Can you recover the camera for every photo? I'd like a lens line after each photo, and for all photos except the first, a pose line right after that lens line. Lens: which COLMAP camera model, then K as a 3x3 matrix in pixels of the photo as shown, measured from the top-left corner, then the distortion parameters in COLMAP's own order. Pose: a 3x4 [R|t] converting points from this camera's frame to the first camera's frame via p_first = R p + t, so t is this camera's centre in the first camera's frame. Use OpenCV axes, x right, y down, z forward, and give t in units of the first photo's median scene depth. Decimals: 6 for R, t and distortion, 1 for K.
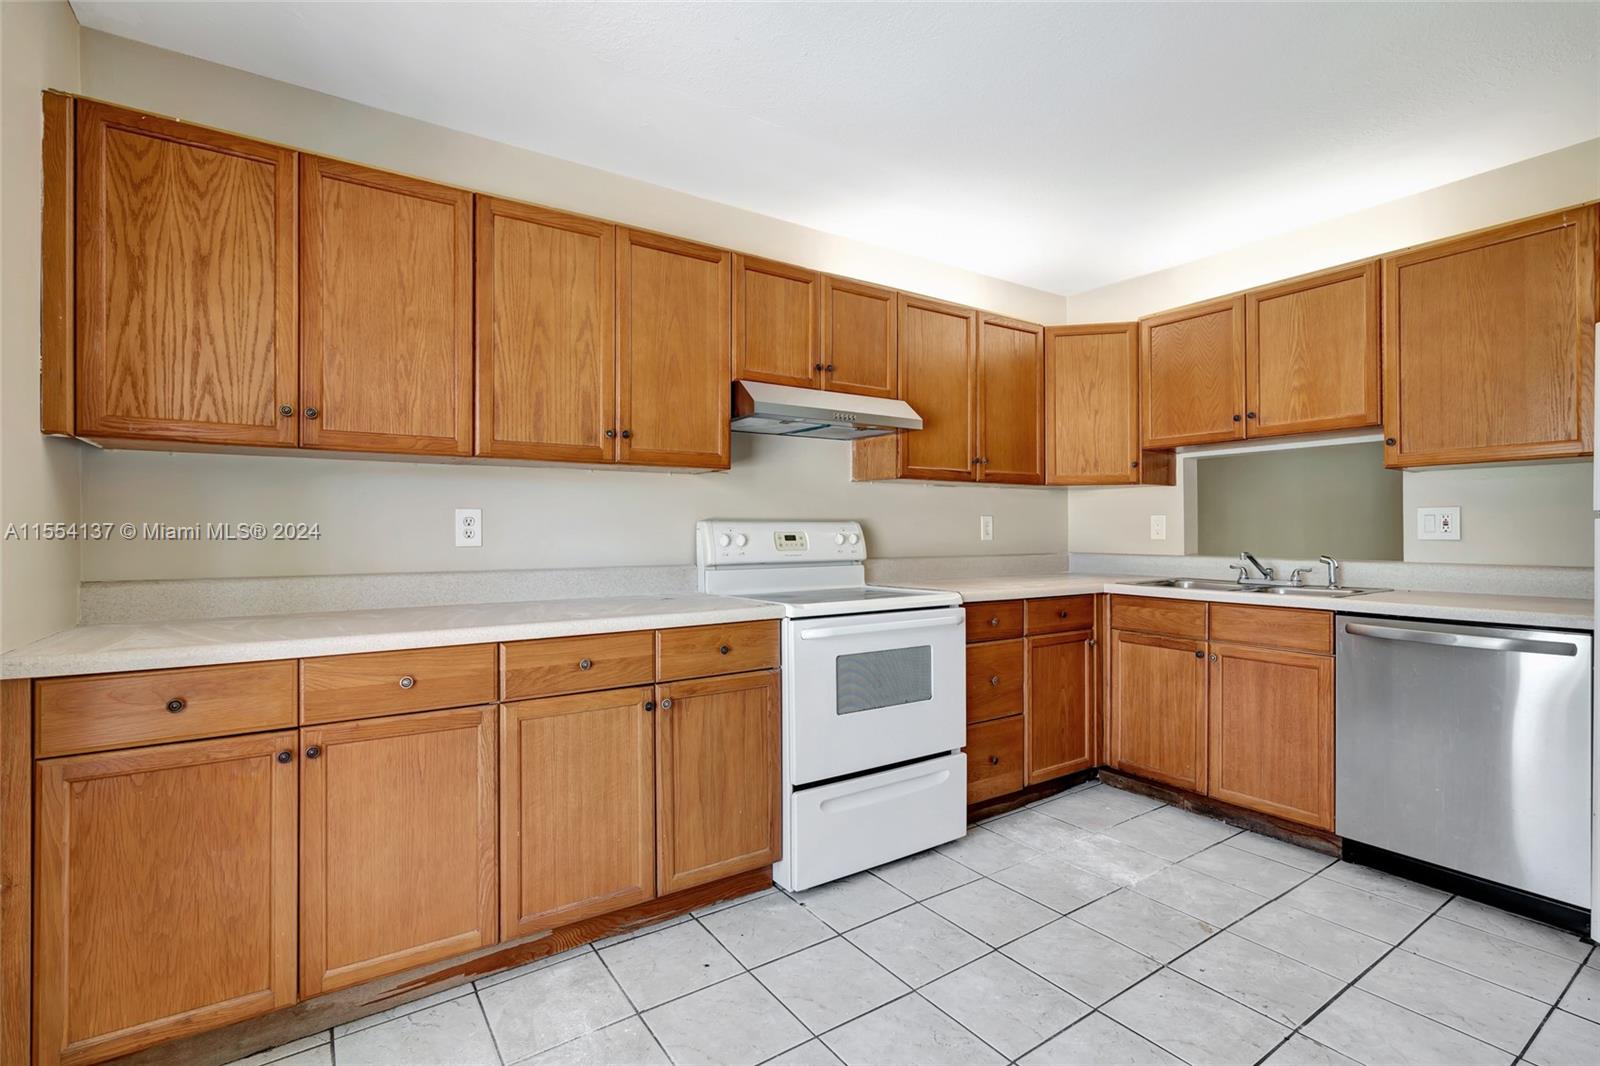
lens RADIAL K [[729.6, 0, 807.7], [0, 729.6, 527.4], [0, 0, 1]] dist [-0.002692, 0.000226]
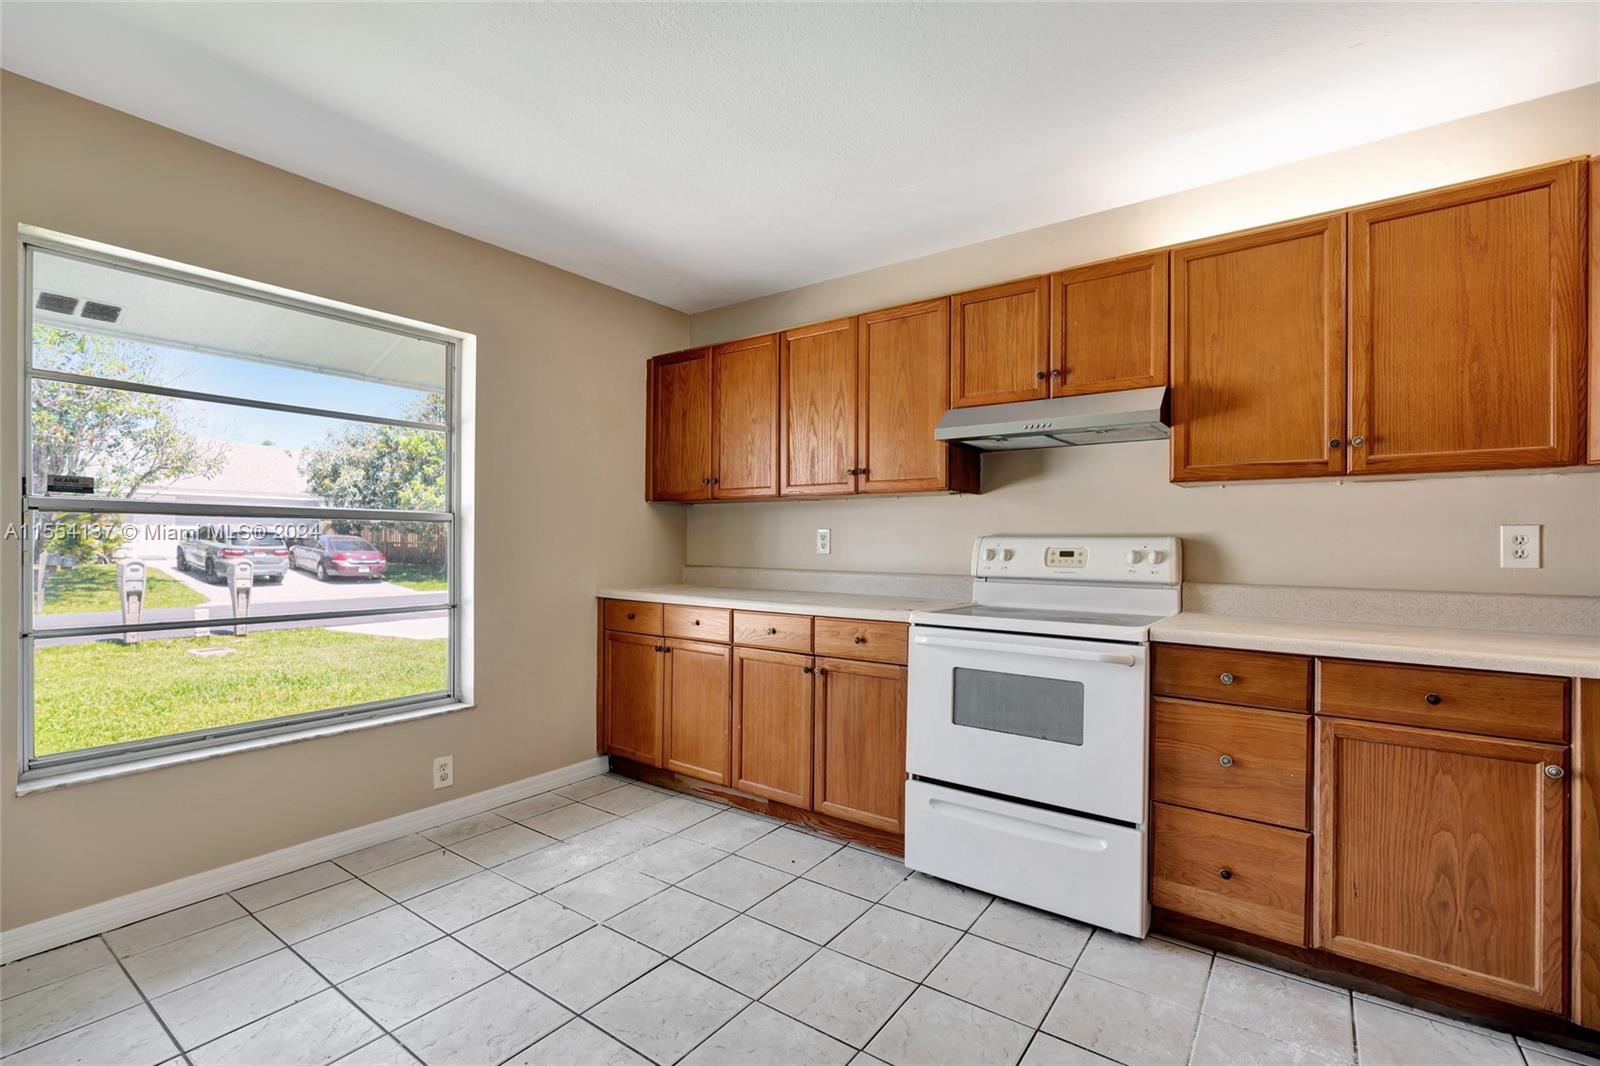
lens RADIAL K [[729.6, 0, 809.2], [0, 729.6, 538.6], [0, 0, 1]] dist [-0.002692, 0.000226]
pose [[0.343281, -0.000031, -0.939233, 0.933113], [-0.005890, 0.999980, -0.002186, -0.001953], [0.939214, 0.006283, 0.343275, 0.446883]]
